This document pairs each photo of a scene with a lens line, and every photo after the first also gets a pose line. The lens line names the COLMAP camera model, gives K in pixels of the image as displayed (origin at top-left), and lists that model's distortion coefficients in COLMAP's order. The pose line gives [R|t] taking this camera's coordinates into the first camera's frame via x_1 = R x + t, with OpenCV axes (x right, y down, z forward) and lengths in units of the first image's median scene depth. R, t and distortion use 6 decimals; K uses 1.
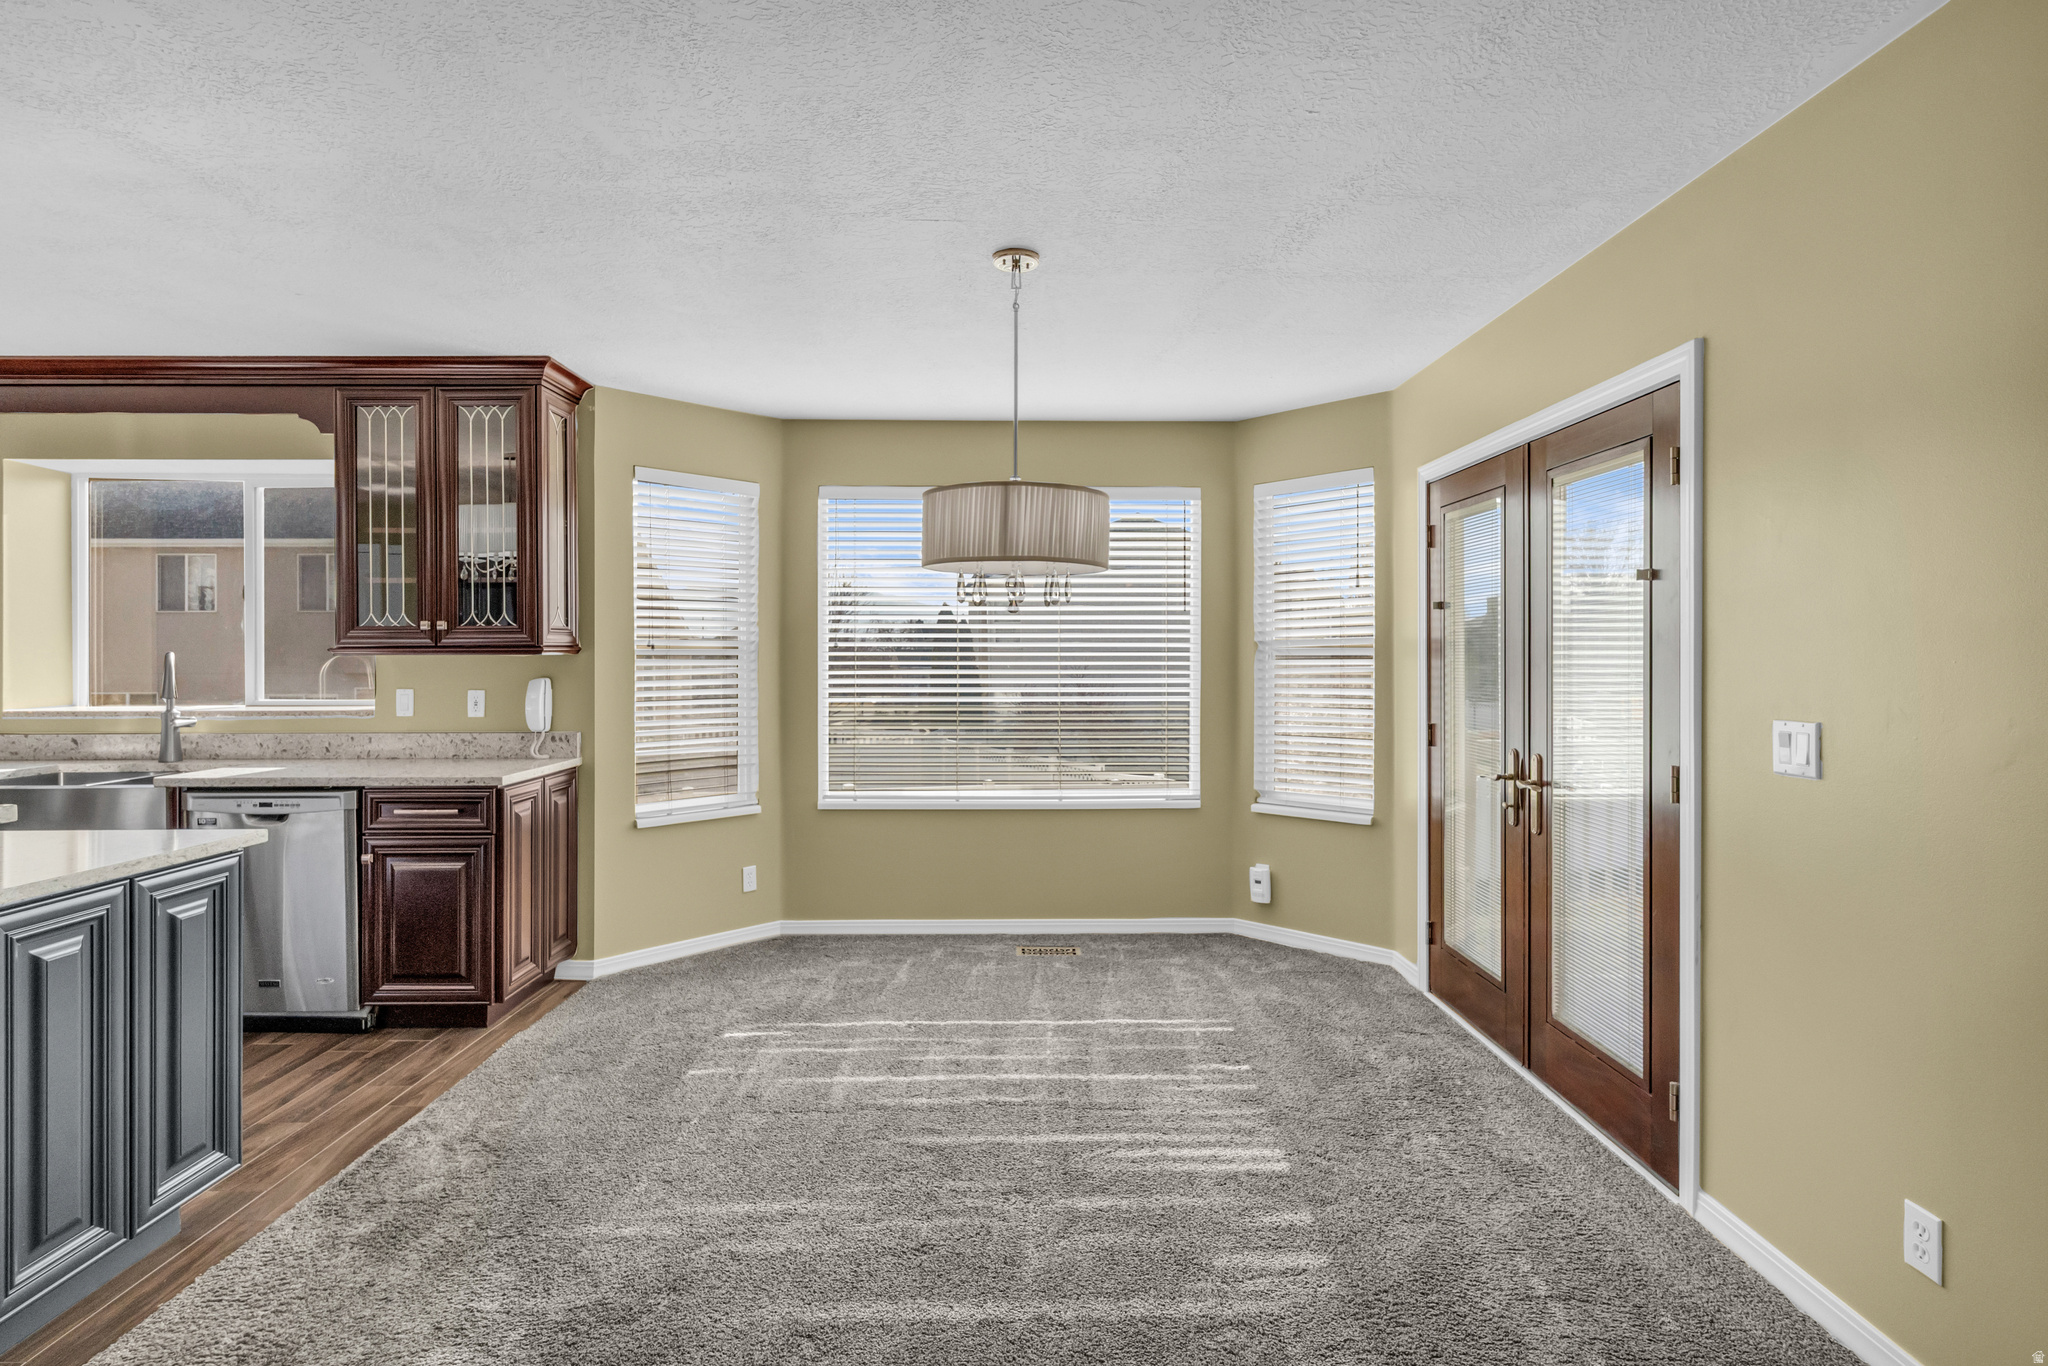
lens RADIAL K [[990.0, 0, 1018.6], [0, 990.0, 652.0], [0, 0, 1]] dist [0.002577, -0.001468]
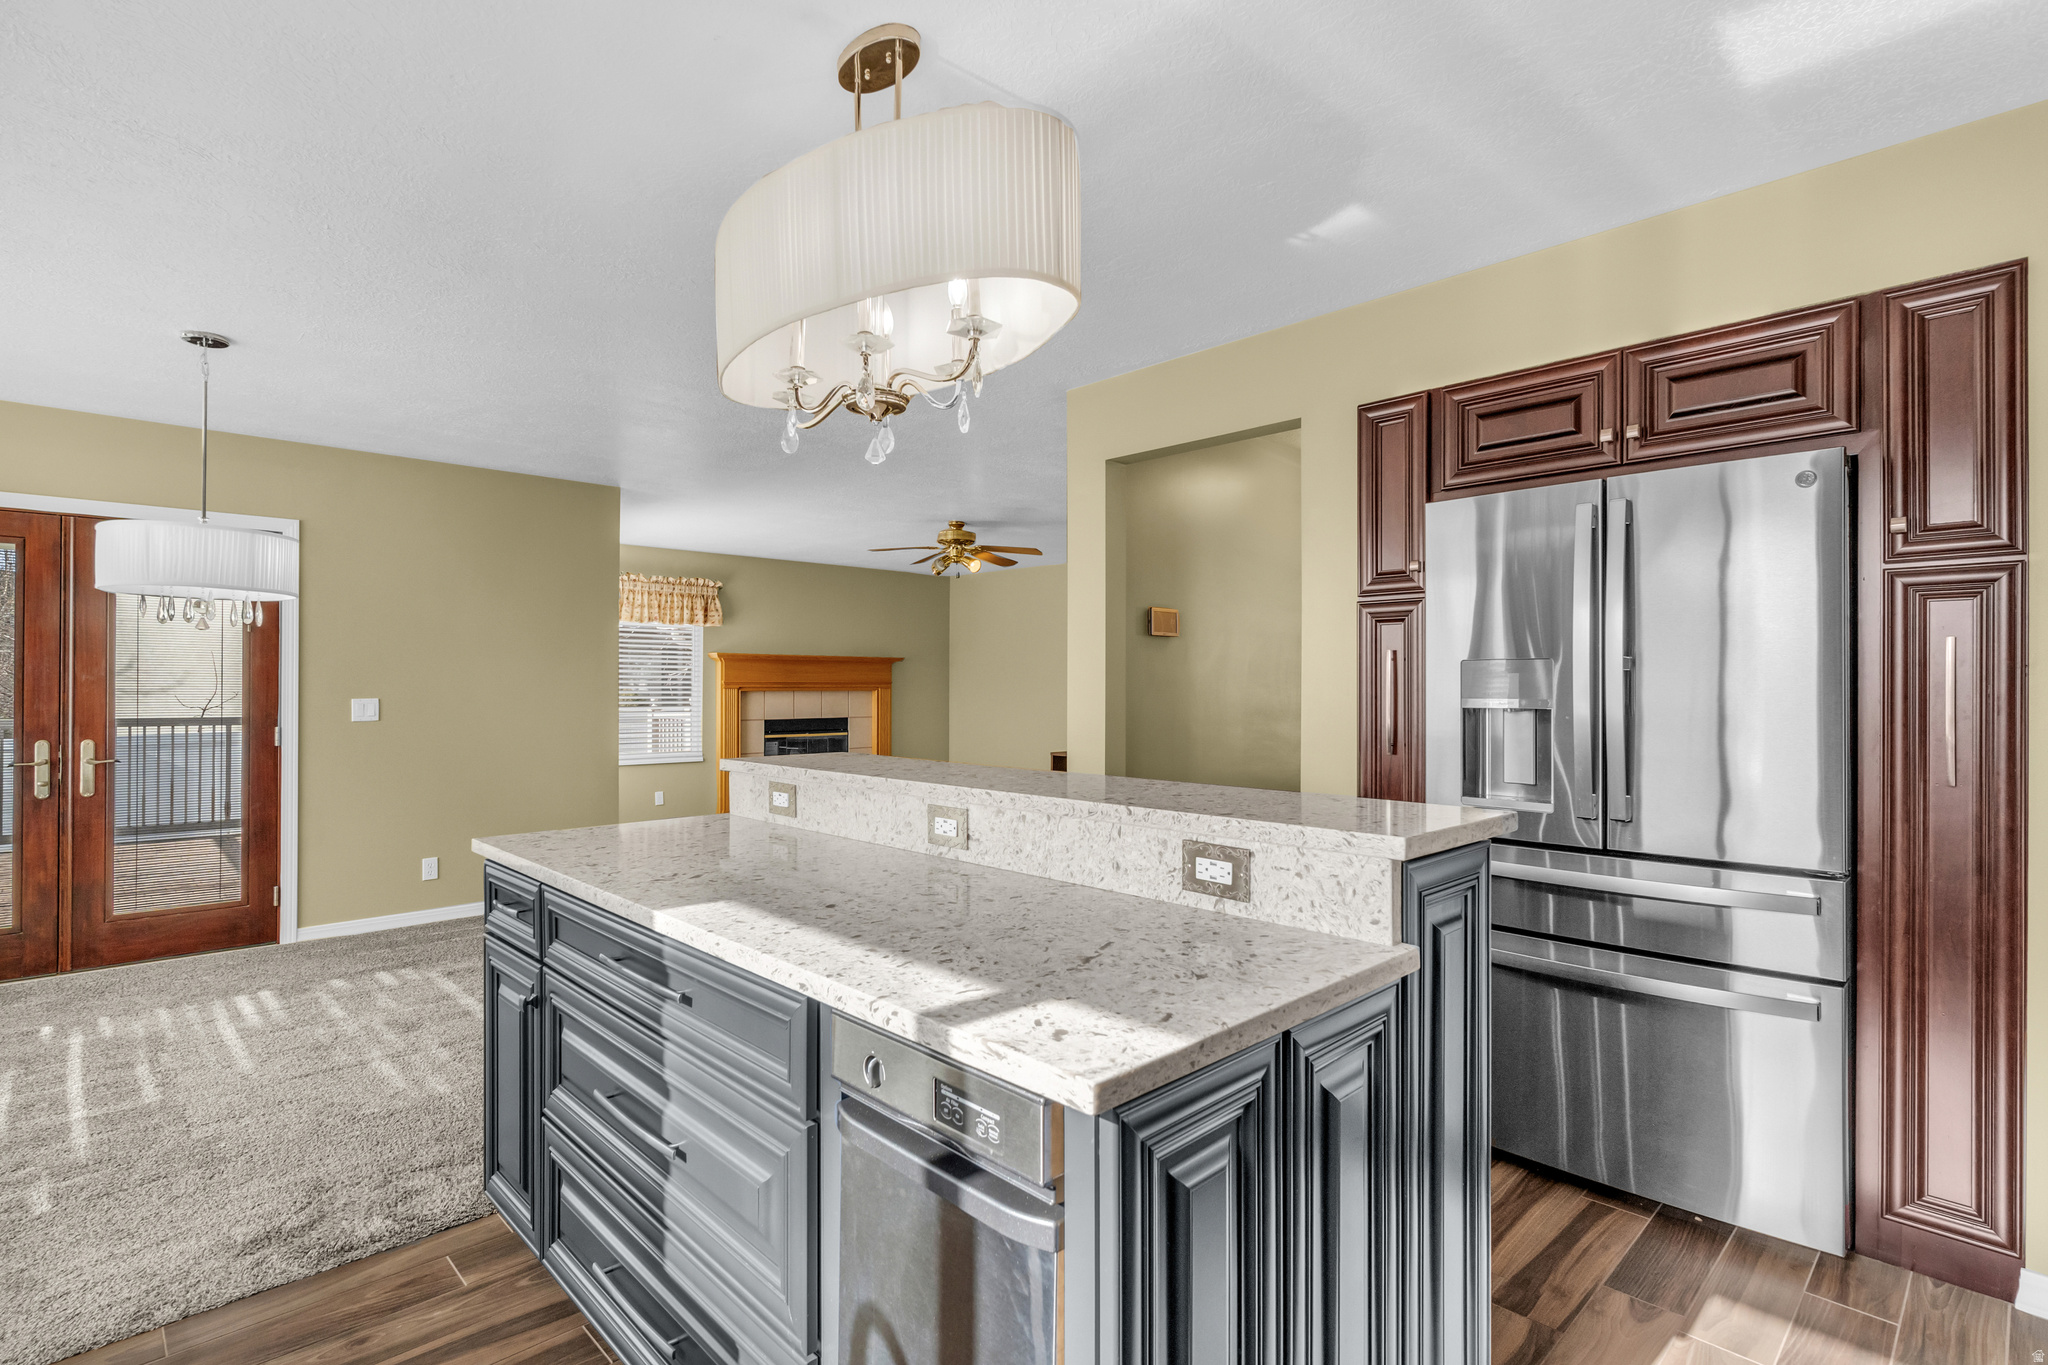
lens RADIAL K [[990.0, 0, 1023.9], [0, 990.0, 682.1], [0, 0, 1]] dist [0.002577, -0.001468]
pose [[-0.684775, 0.002688, 0.728750, -1.123027], [-0.001715, 0.999984, -0.005301, 0.021150], [-0.728752, -0.004880, -0.684760, 0.789543]]
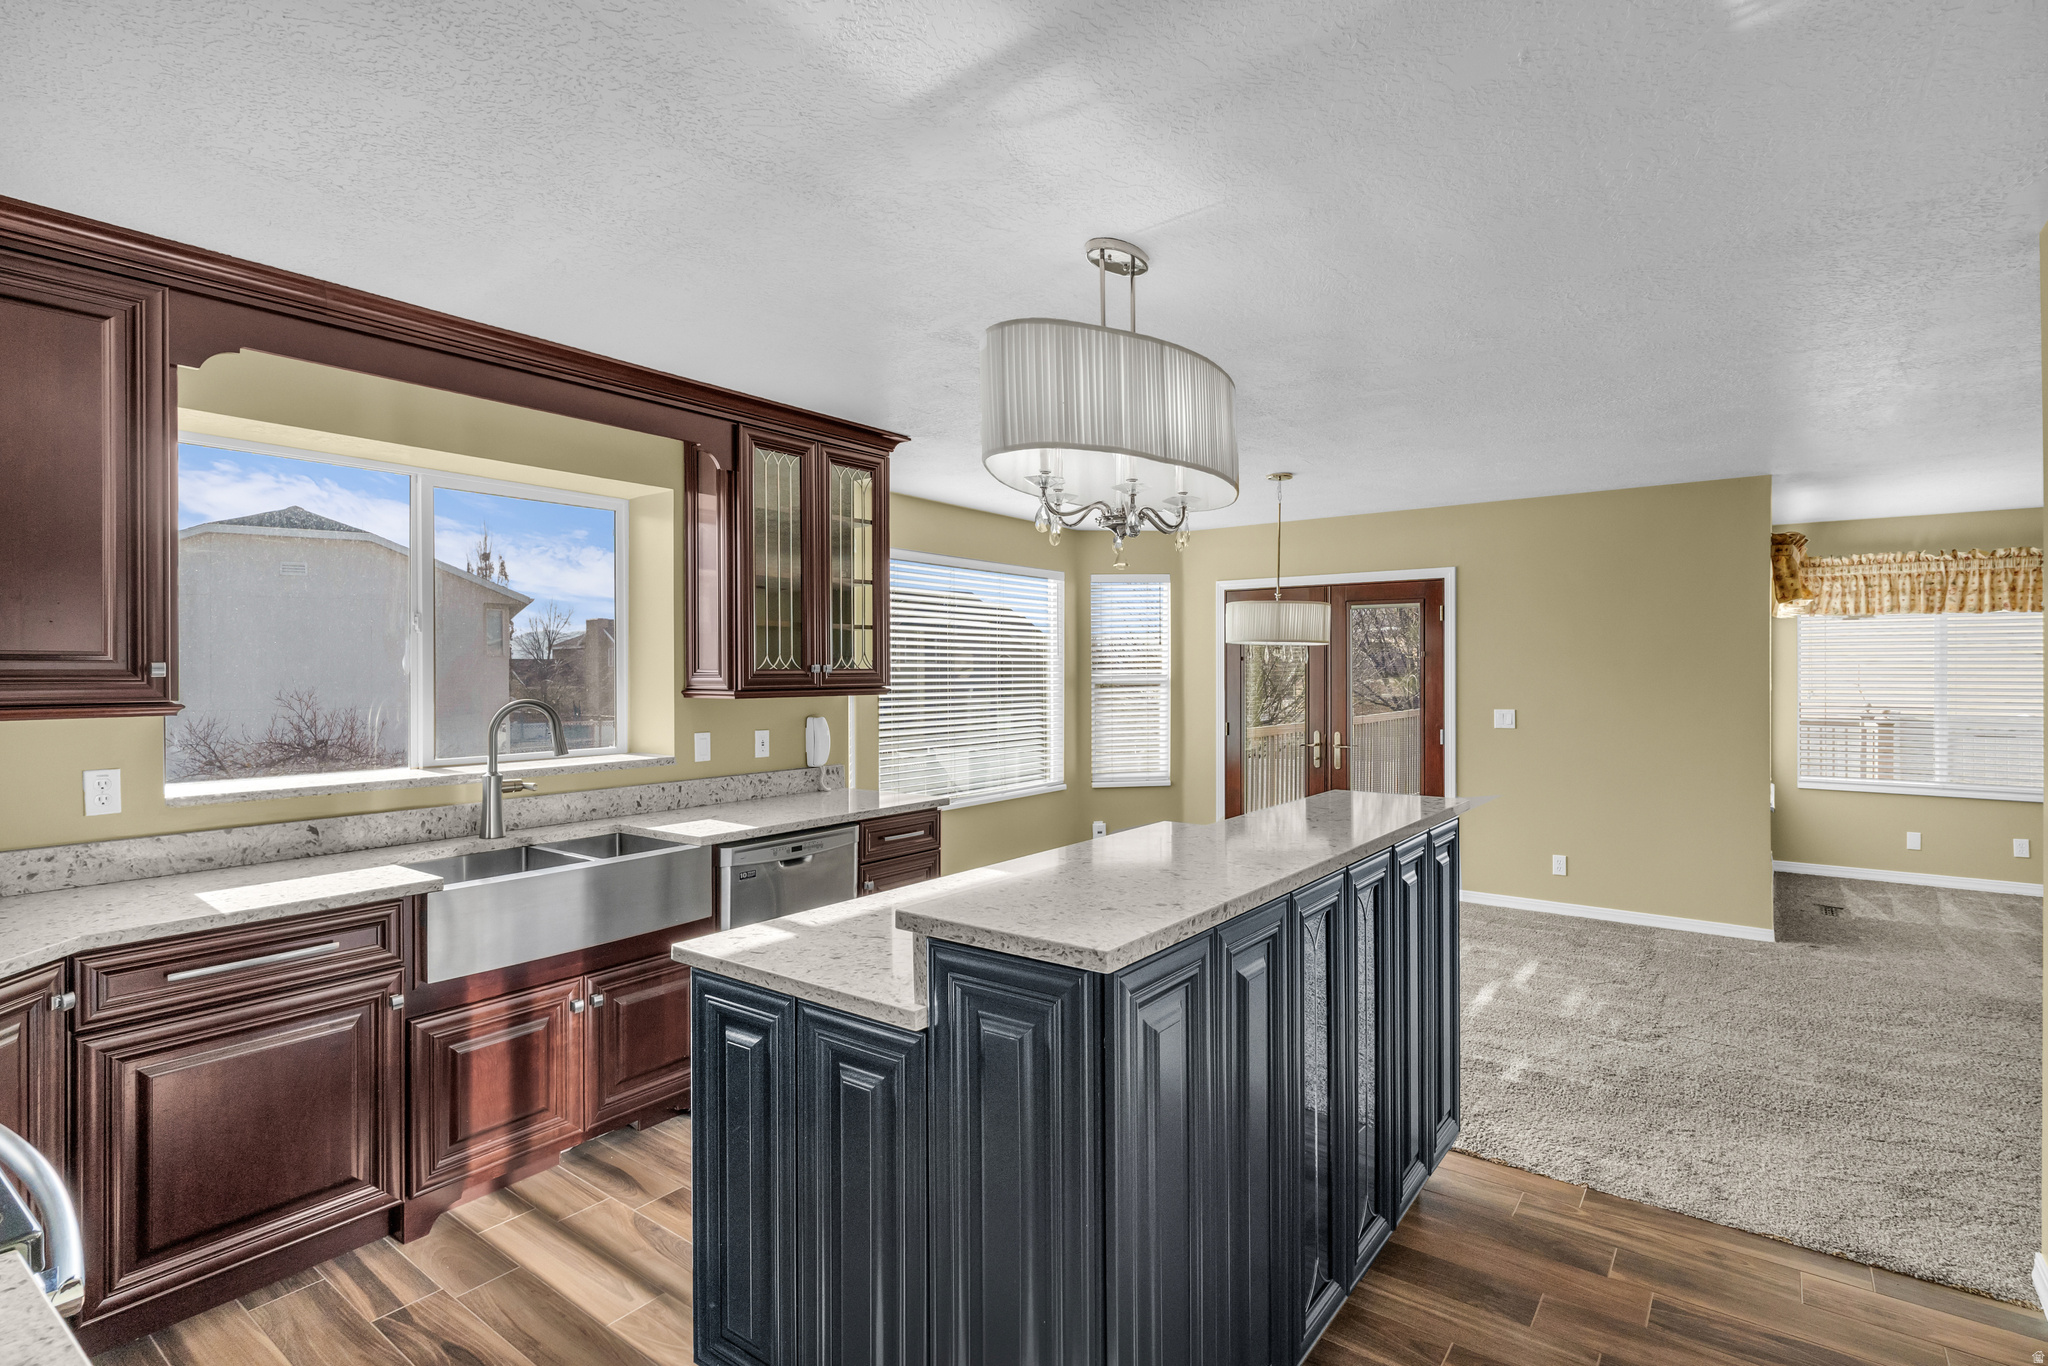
lens RADIAL K [[990.0, 0, 1034.2], [0, 990.0, 674.5], [0, 0, 1]] dist [0.002577, -0.001468]
pose [[0.609460, -0.003859, 0.792807, -1.246854], [0.001787, 0.999992, 0.003494, -0.023011], [-0.792815, -0.000713, 0.609462, 0.171781]]
